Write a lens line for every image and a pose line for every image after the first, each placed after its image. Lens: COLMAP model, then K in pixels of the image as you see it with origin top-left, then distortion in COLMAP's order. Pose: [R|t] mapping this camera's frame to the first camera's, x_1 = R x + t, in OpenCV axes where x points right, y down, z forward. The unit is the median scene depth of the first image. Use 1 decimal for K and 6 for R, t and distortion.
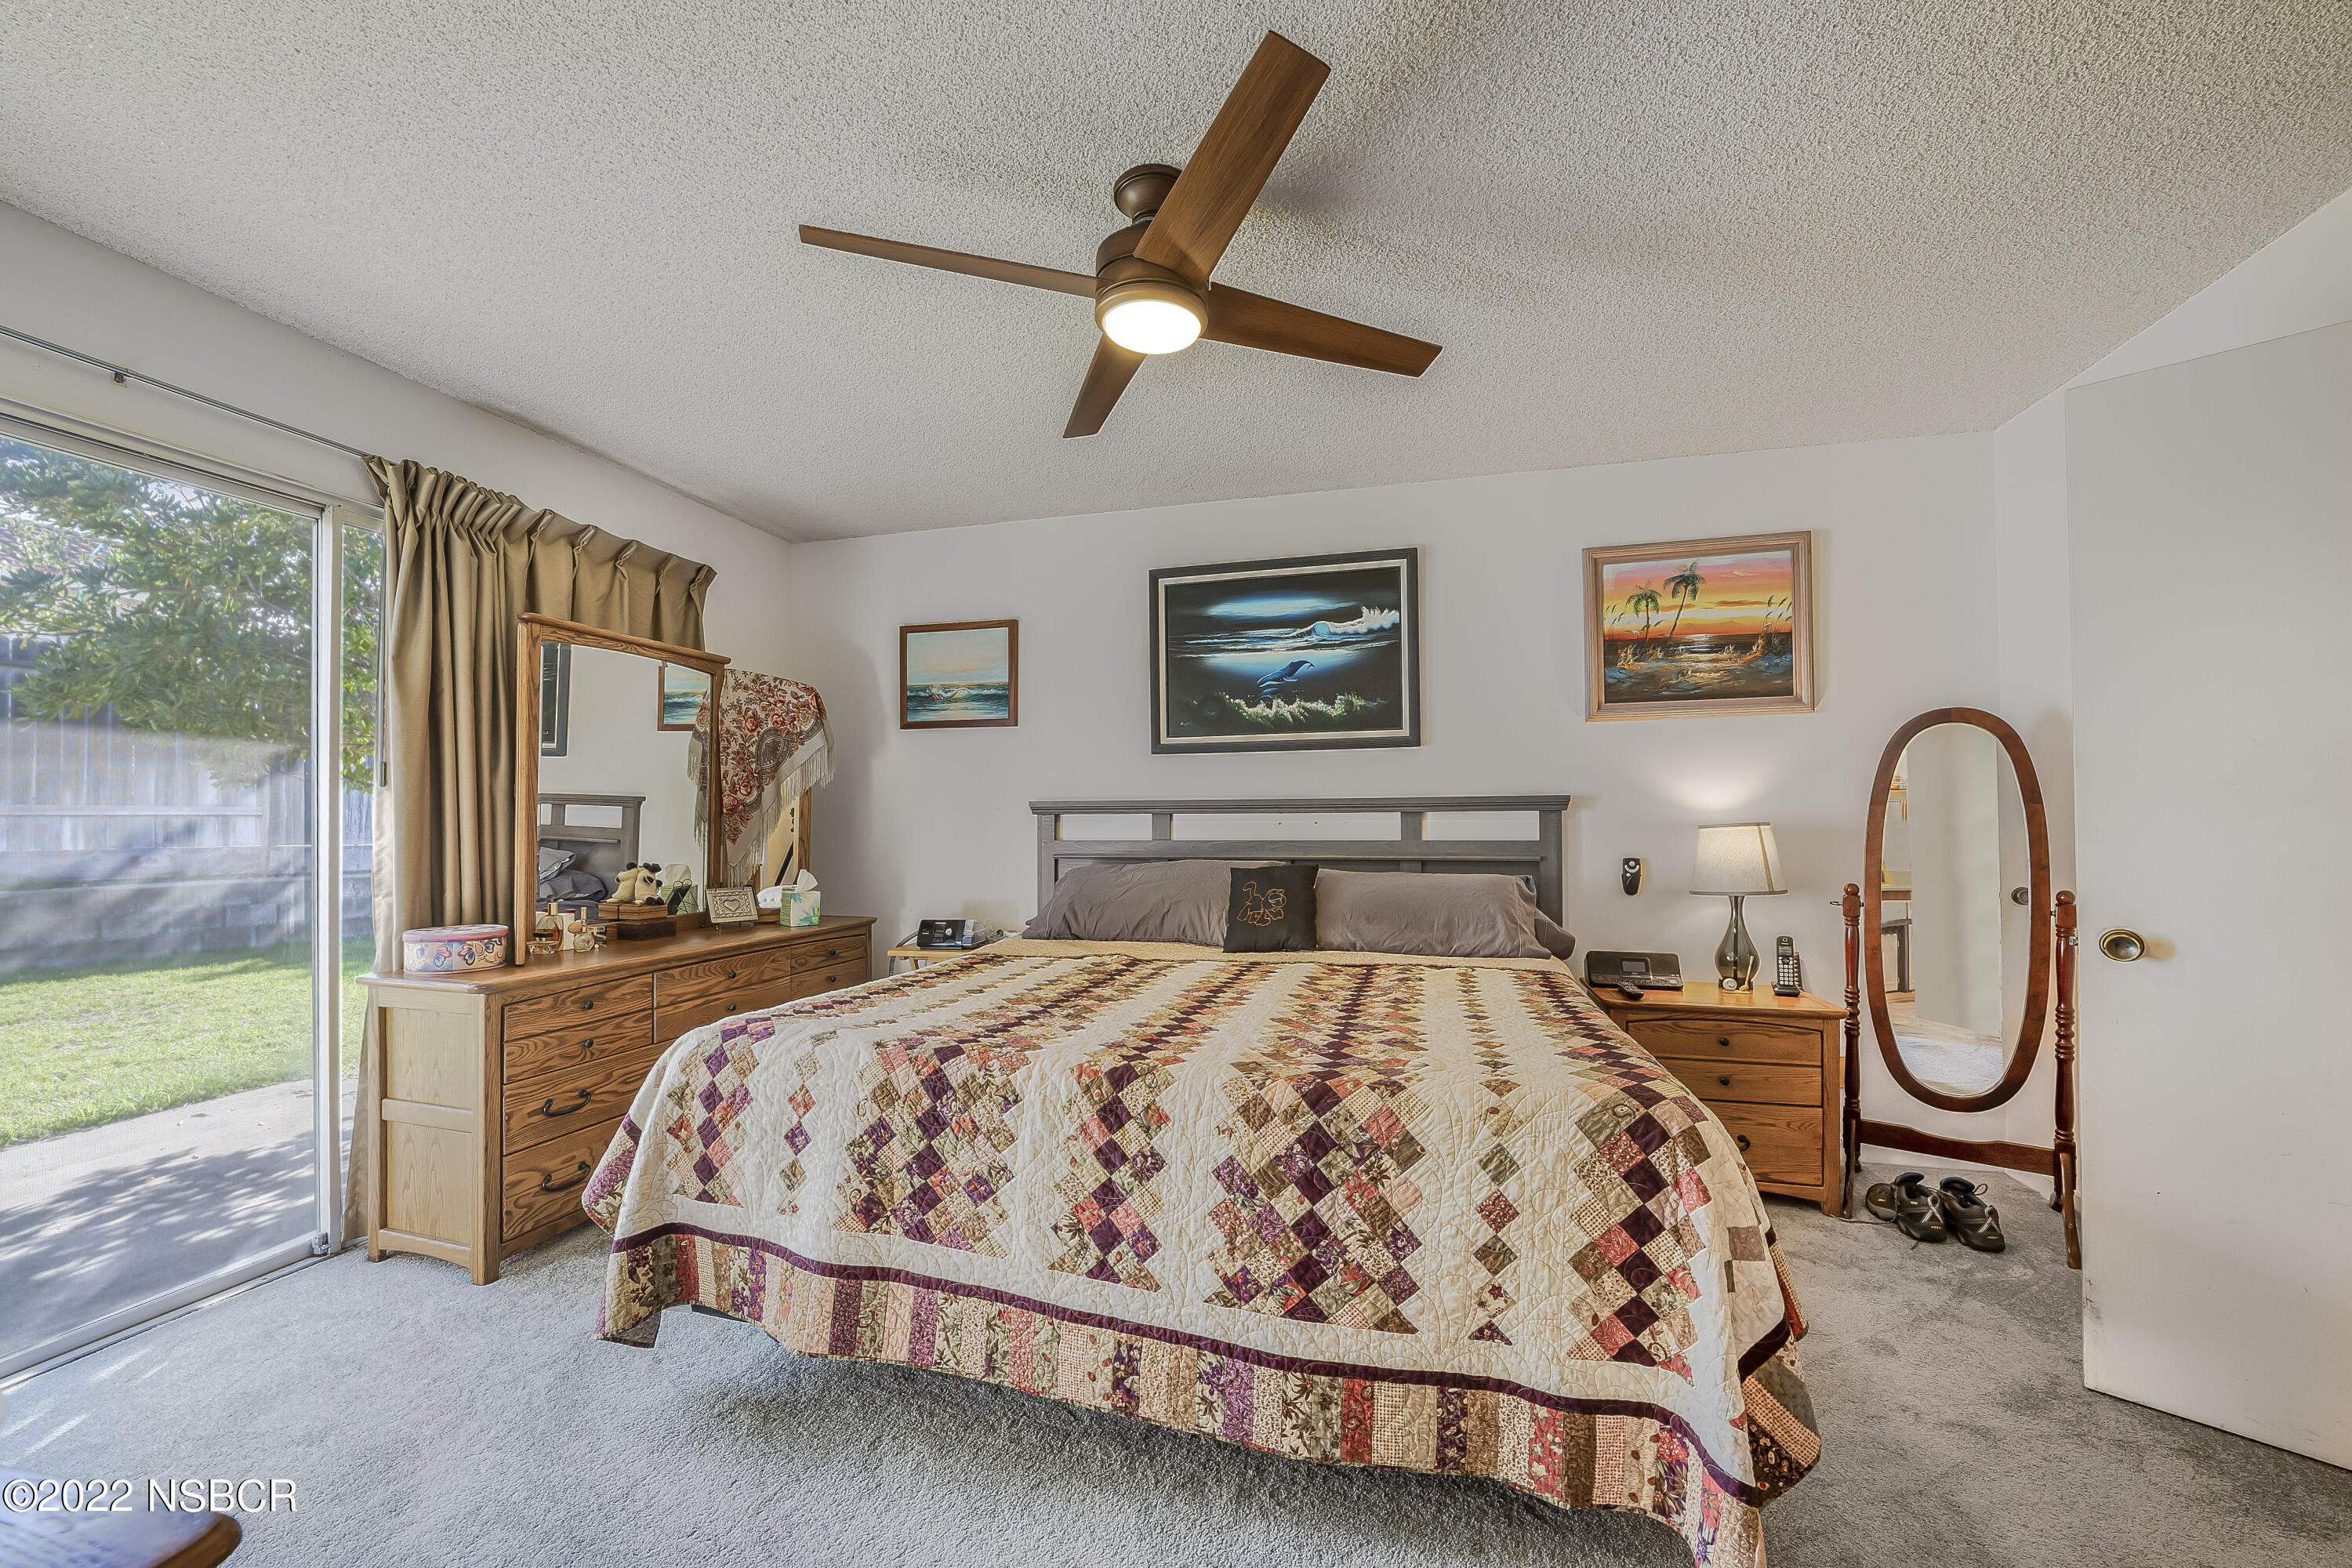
lens RADIAL K [[936.4, 0, 1171.9], [0, 936.4, 798.3], [0, 0, 1]] dist [-0.001081, 0.001666]
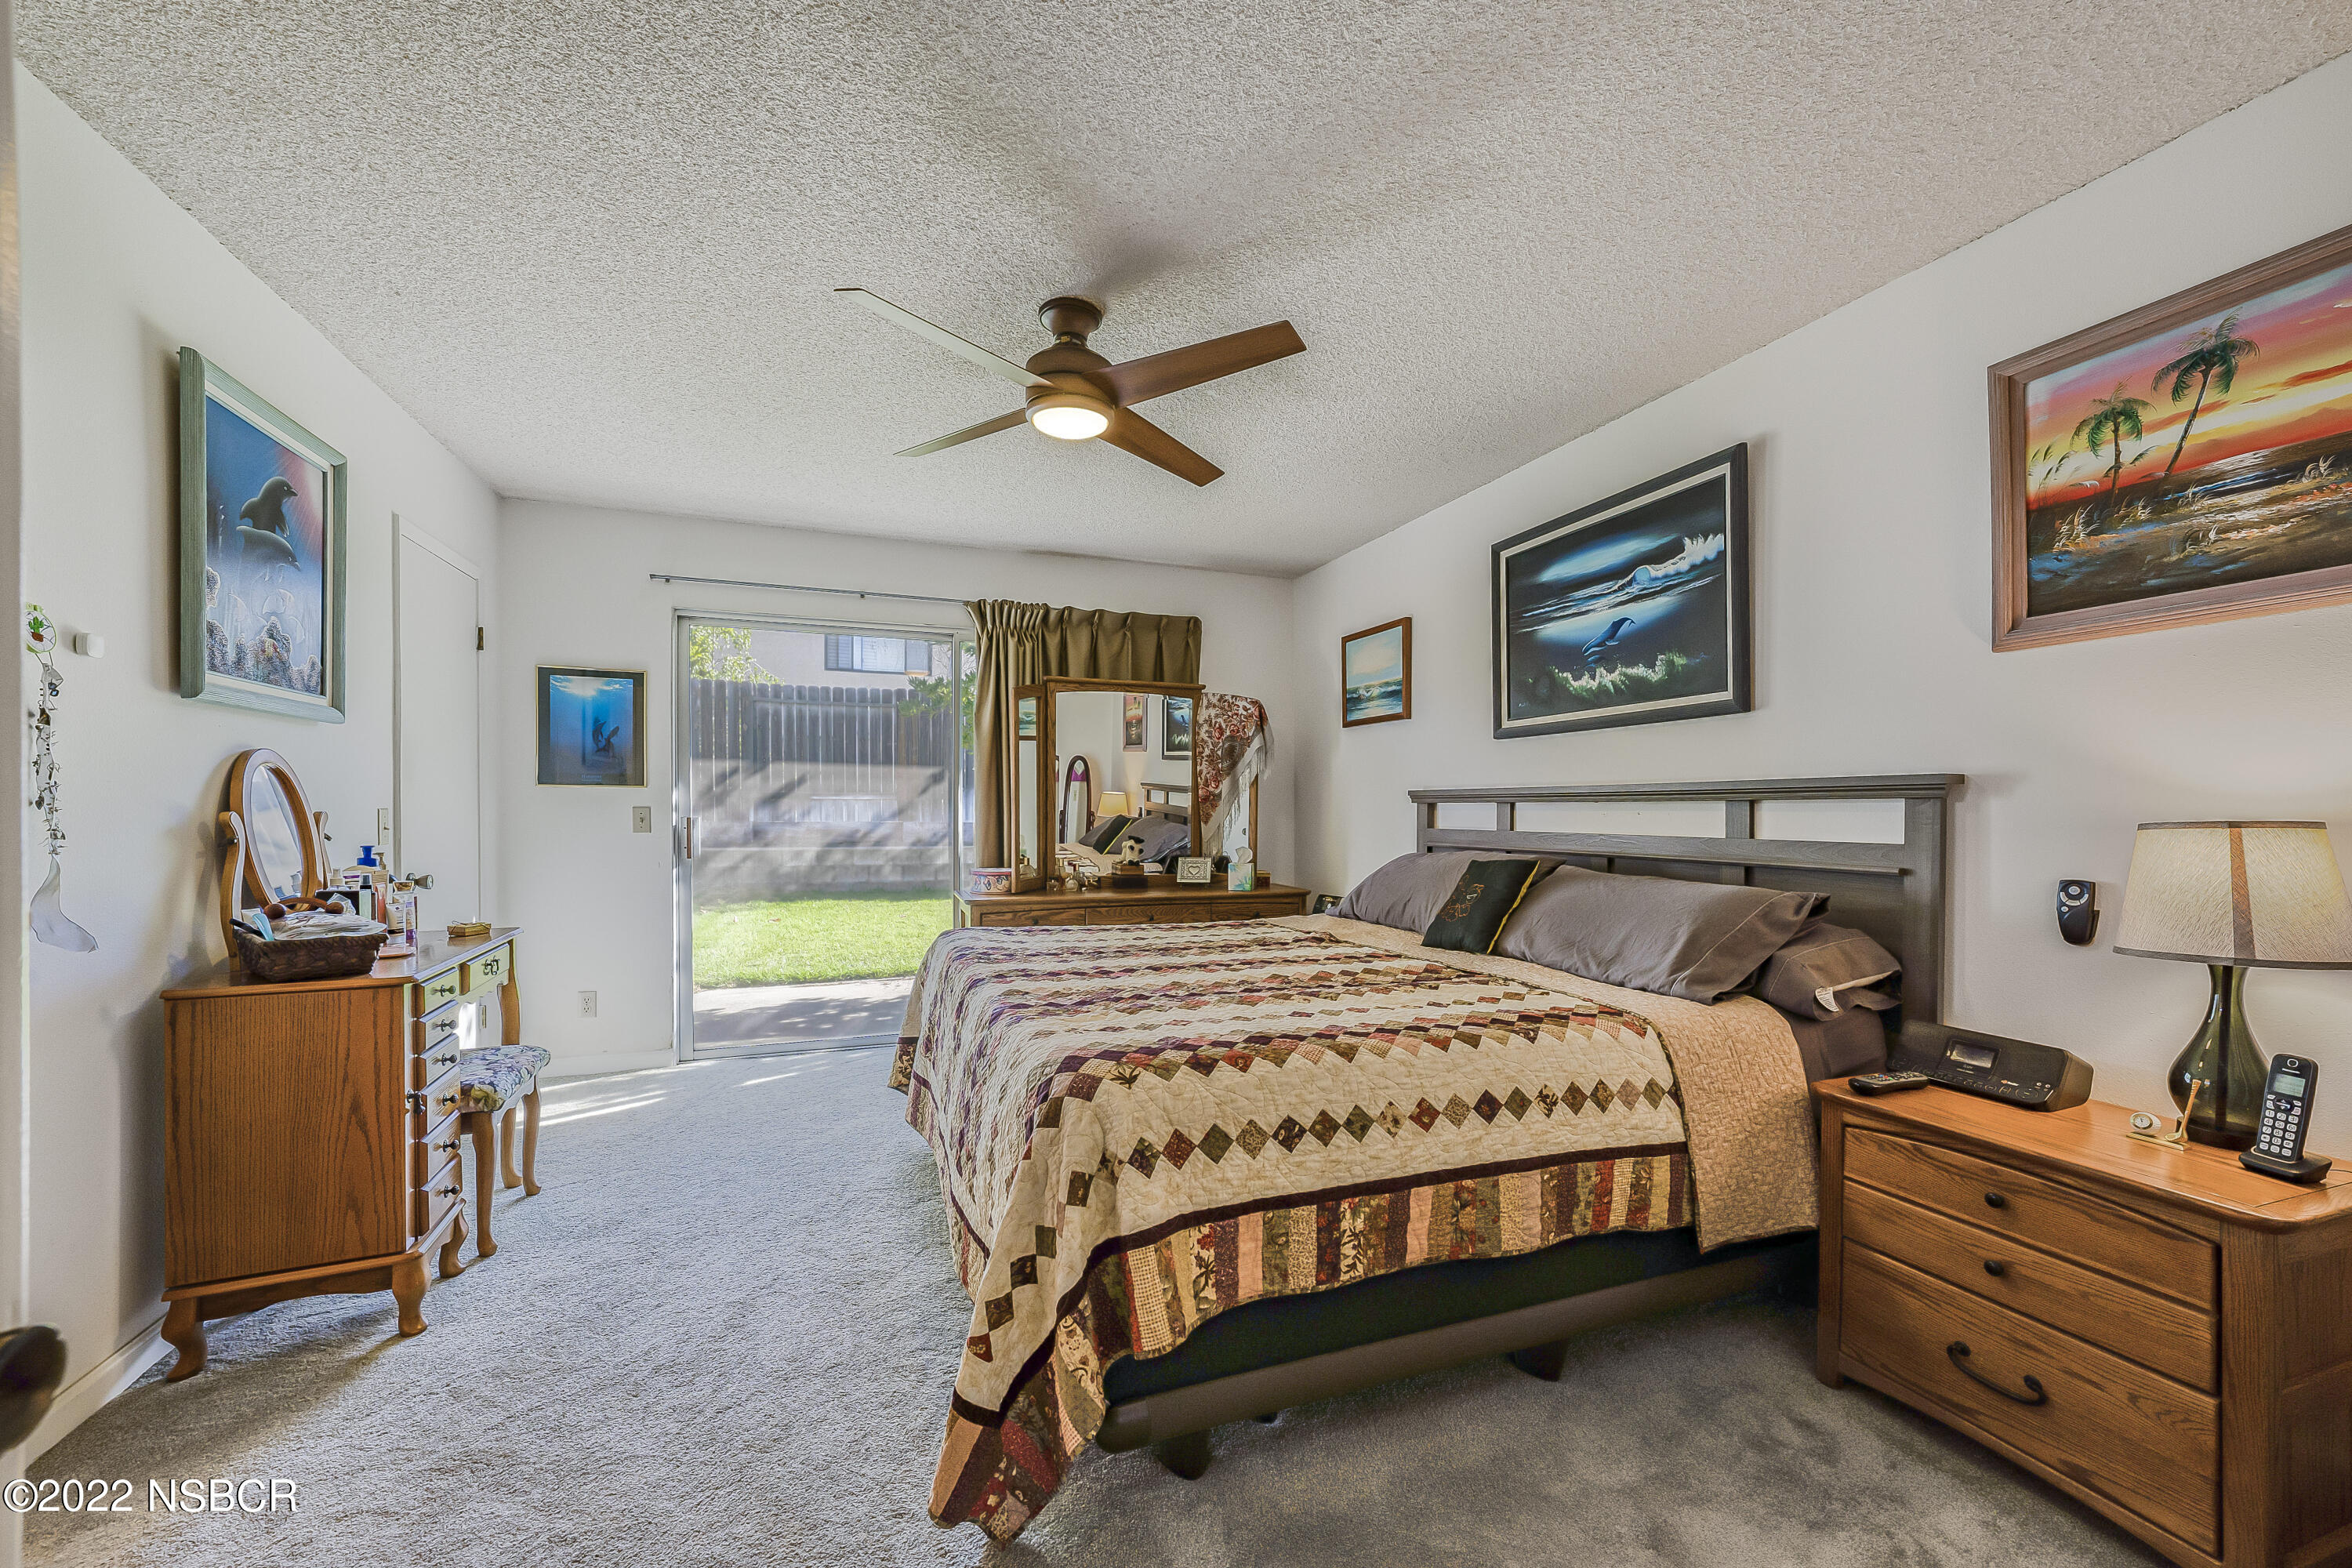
lens RADIAL K [[936.4, 0, 1182.2], [0, 936.4, 808.0], [0, 0, 1]] dist [-0.001081, 0.001666]
pose [[0.574099, 0.007212, -0.818754, 0.602779], [0.008492, 0.999855, 0.014762, 0.005203], [0.818742, -0.015427, 0.573955, 0.208022]]
